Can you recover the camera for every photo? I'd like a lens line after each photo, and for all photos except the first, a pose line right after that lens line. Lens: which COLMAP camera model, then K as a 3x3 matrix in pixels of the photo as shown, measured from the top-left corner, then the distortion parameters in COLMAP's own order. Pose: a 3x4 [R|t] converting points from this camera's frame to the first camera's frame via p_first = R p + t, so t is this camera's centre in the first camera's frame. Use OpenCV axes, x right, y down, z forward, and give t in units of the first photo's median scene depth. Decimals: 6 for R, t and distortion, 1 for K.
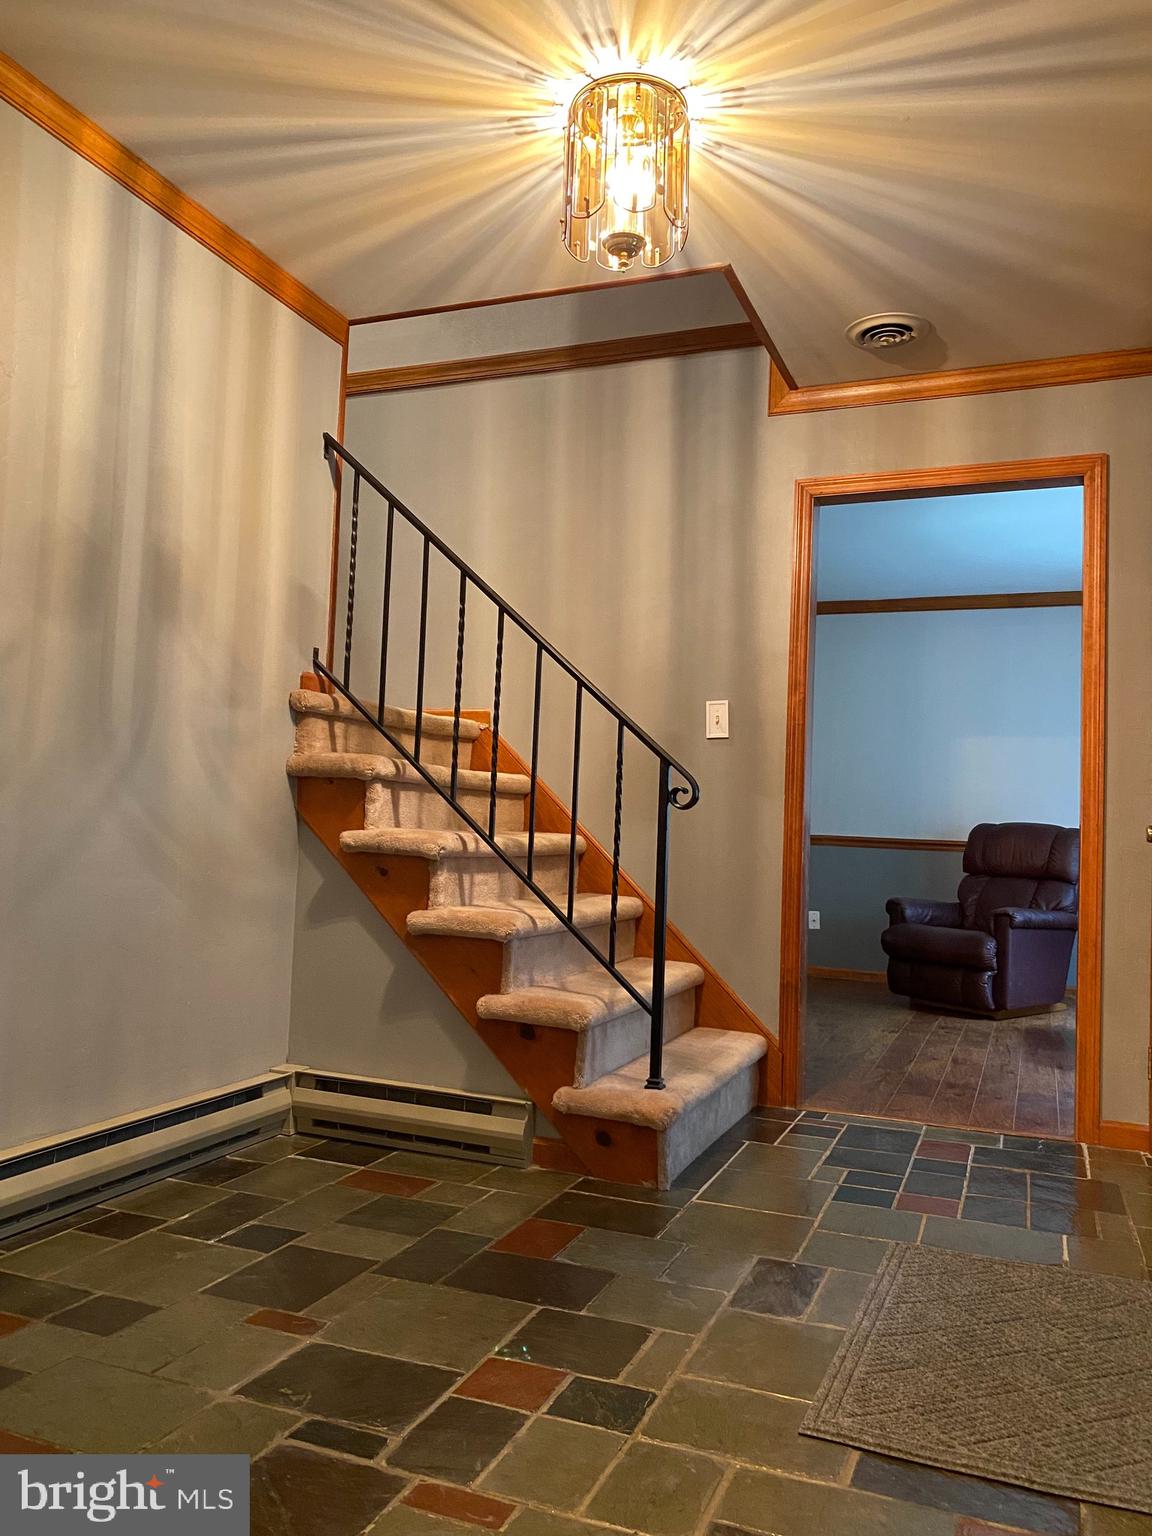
lens RADIAL K [[1176.3, 0, 576.0], [0, 1176.3, 768.0], [0, 0, 1]] dist [0.003694, 0.001668]
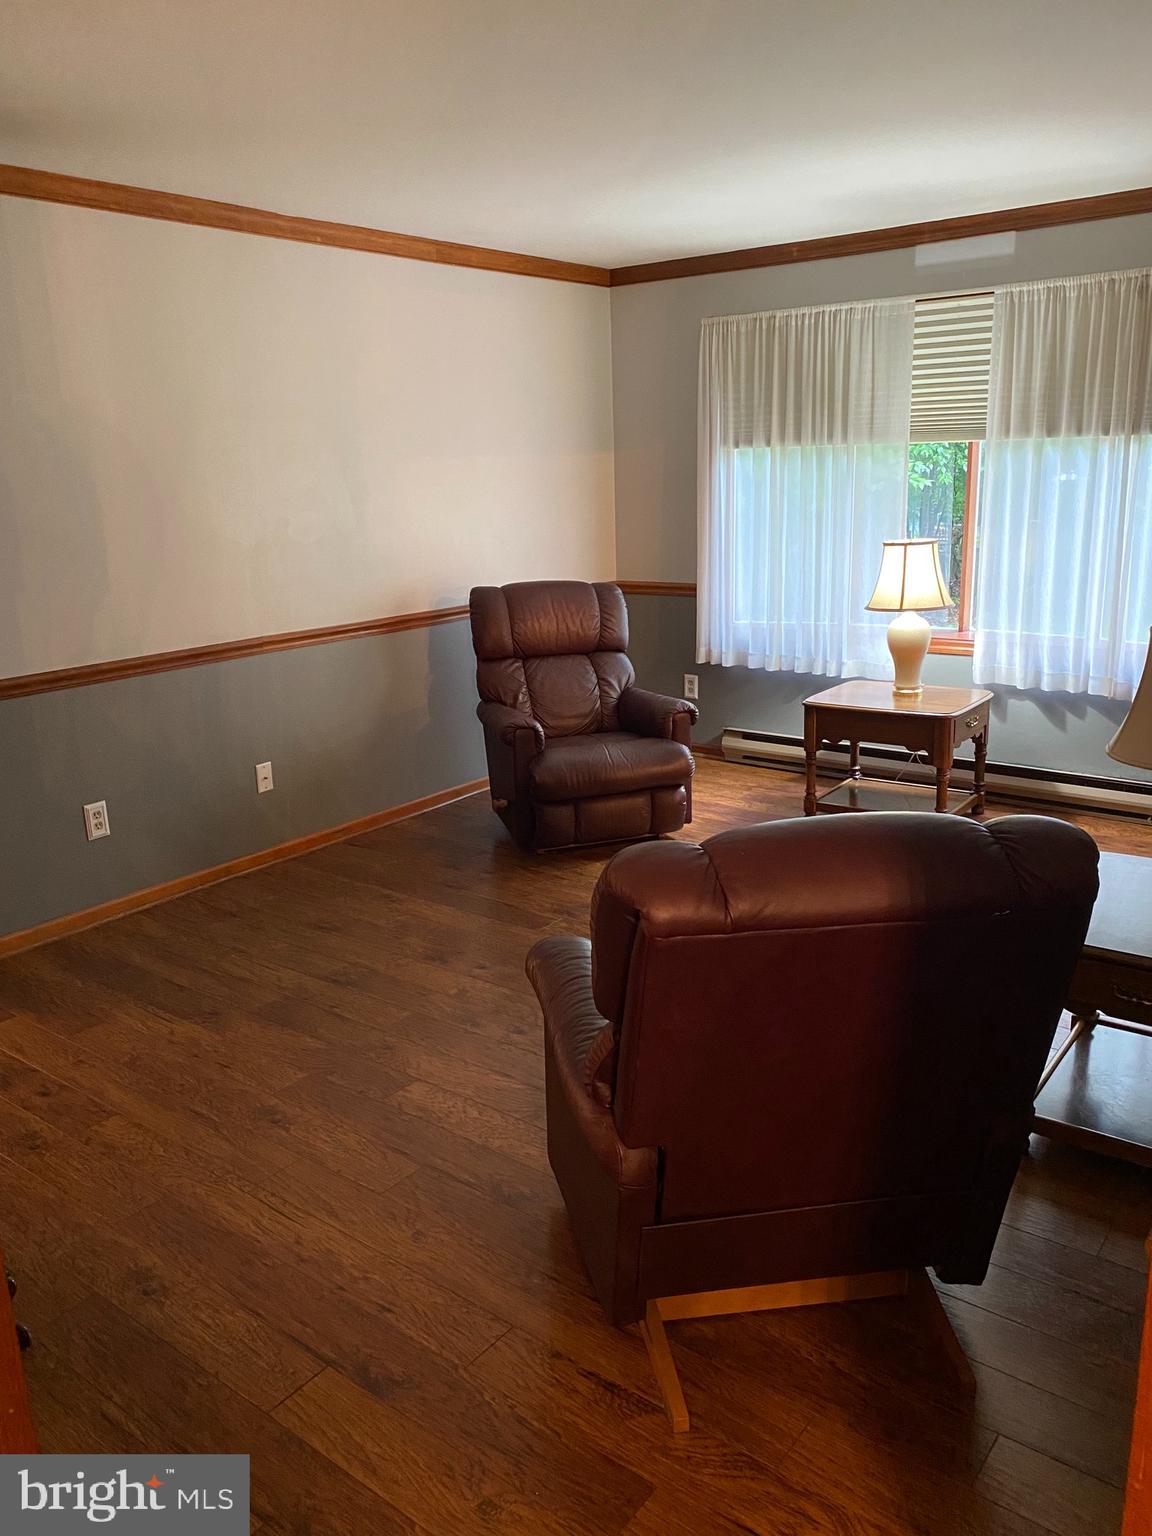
lens RADIAL K [[1176.3, 0, 576.0], [0, 1176.3, 768.0], [0, 0, 1]] dist [0.003694, 0.001668]
pose [[0.271344, -0.286858, 0.918741, -0.340605], [-0.013959, 0.953280, 0.301765, -0.067228], [-0.962381, -0.094706, 0.254663, 0.750860]]
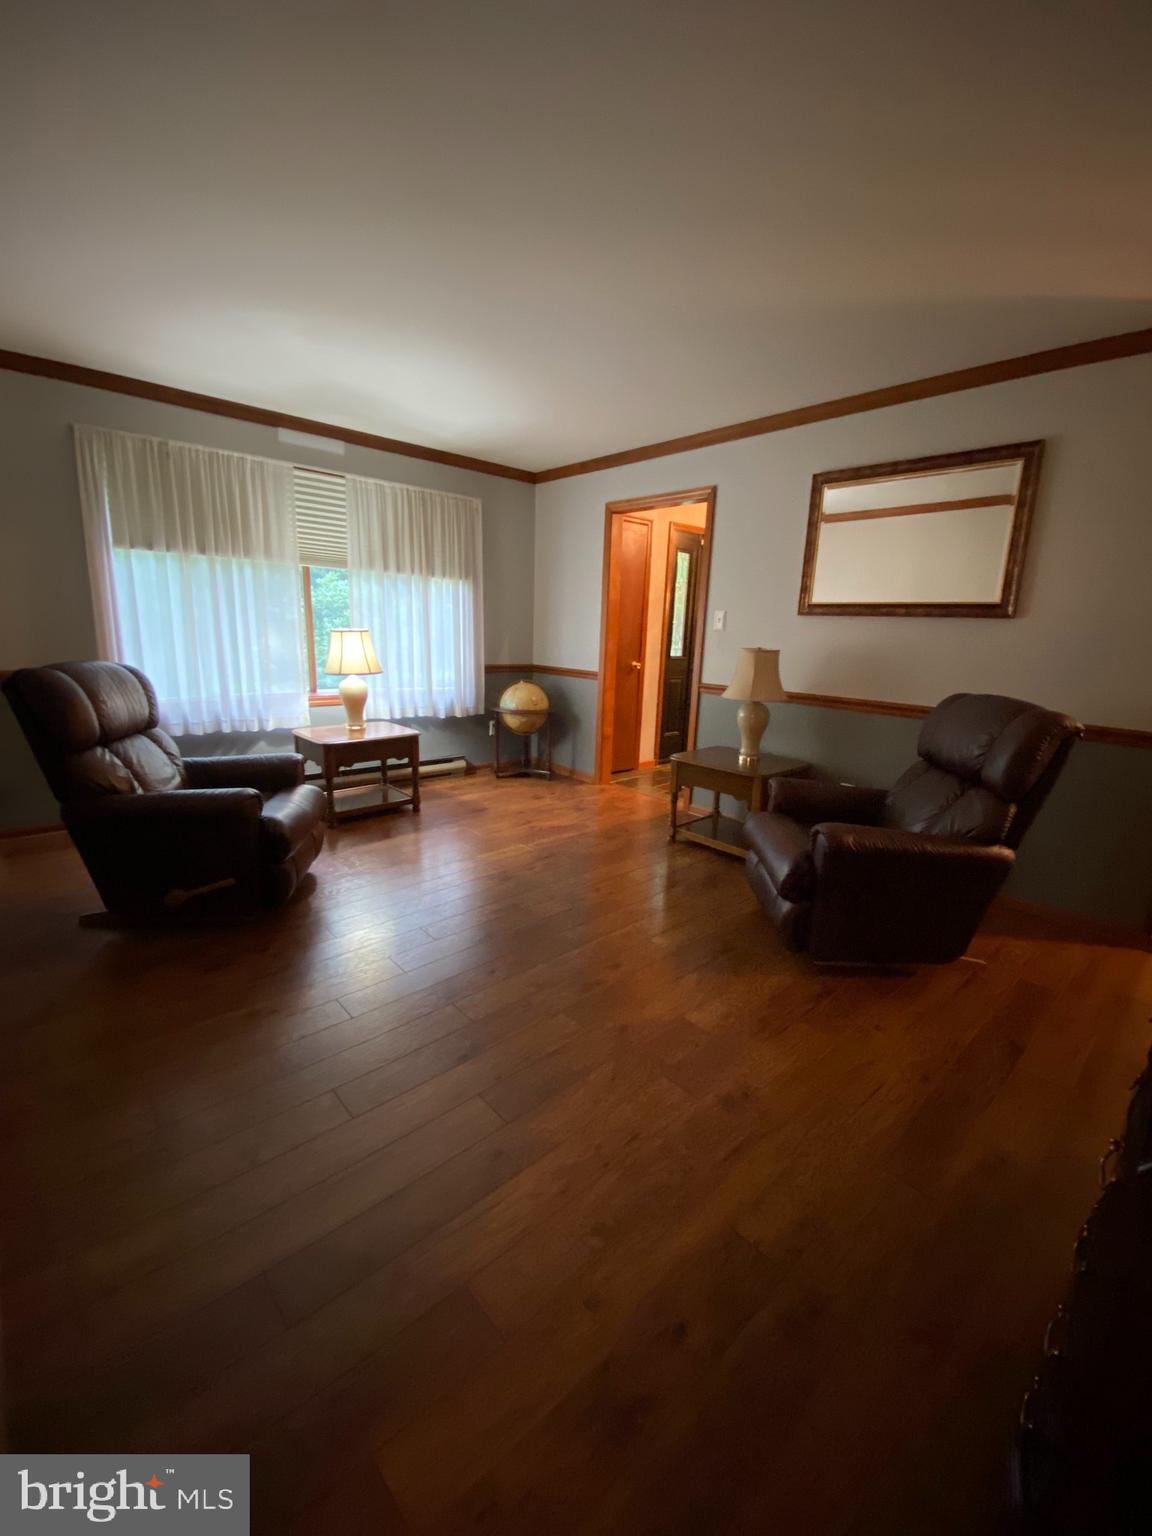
lens RADIAL K [[626.8, 0, 576.0], [0, 626.8, 768.0], [0, 0, 1]] dist [-0.001669, -0.000156]
pose [[-0.891919, -0.170270, 0.418913, -0.044545], [-0.097222, 0.976942, 0.190086, 0.007589], [-0.441620, 0.128813, -0.887907, 1.186310]]
